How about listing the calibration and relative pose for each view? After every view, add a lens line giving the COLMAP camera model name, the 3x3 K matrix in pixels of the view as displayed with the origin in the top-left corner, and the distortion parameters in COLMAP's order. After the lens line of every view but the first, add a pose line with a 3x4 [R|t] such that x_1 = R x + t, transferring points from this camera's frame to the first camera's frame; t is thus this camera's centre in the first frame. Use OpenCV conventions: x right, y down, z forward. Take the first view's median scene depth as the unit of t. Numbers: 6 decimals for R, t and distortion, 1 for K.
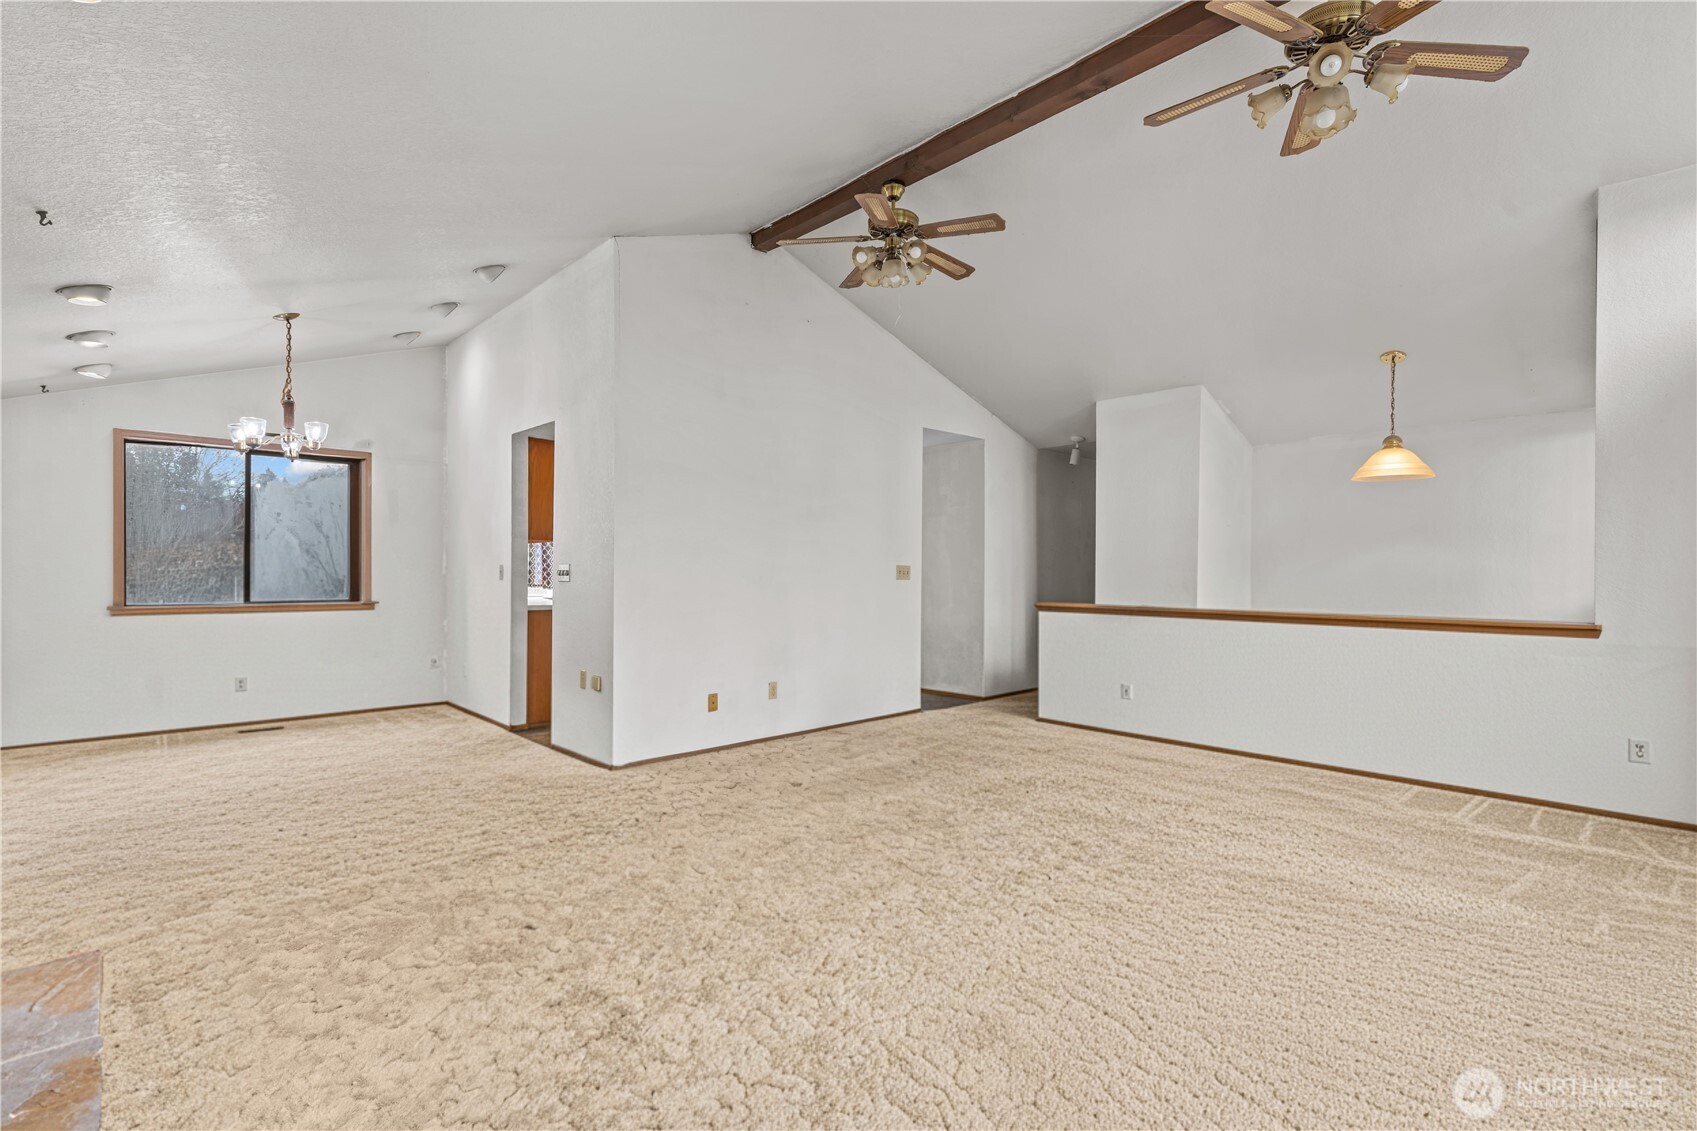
lens RADIAL K [[769.3, 0, 847.3], [0, 769.3, 565.8], [0, 0, 1]] dist [0.013715, -0.002093]
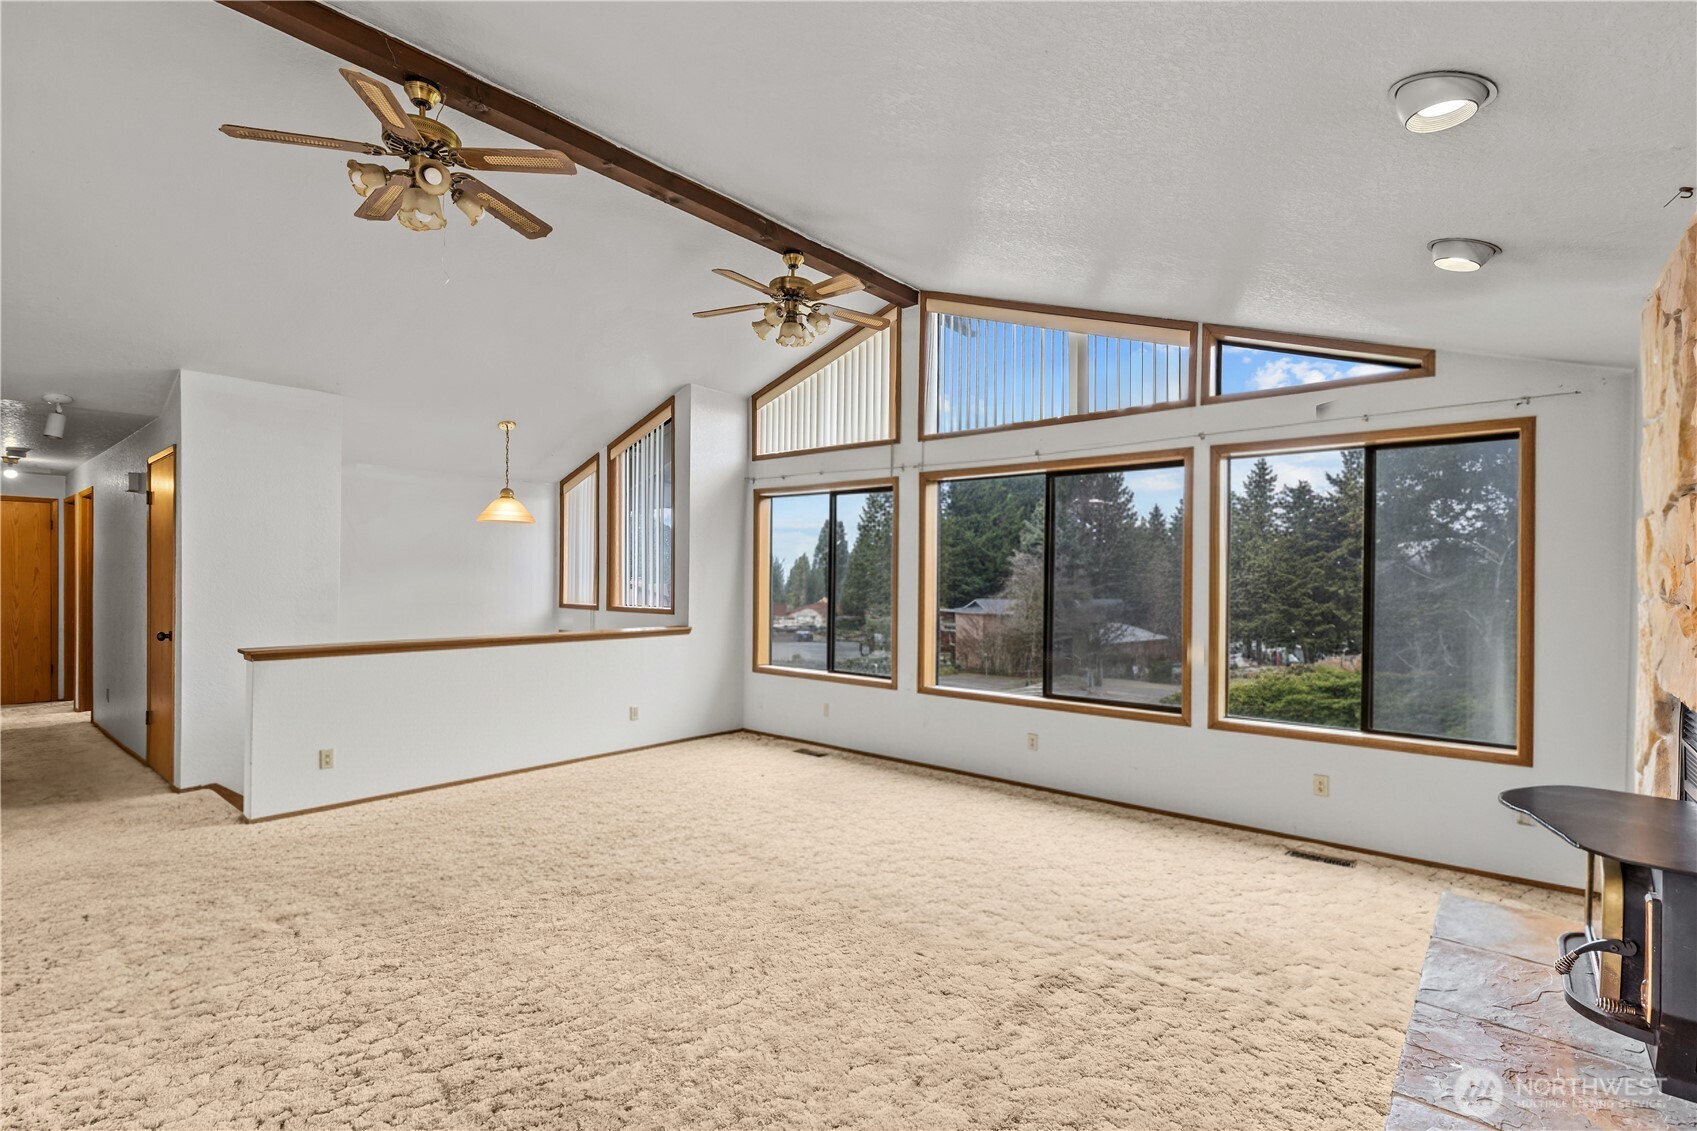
lens RADIAL K [[769.3, 0, 852.7], [0, 769.3, 575.0], [0, 0, 1]] dist [0.013715, -0.002093]
pose [[-0.097681, 0.000924, 0.995217, -0.375524], [-0.010314, 0.999945, -0.001941, -0.019369], [-0.995164, -0.010454, -0.097667, 0.354839]]
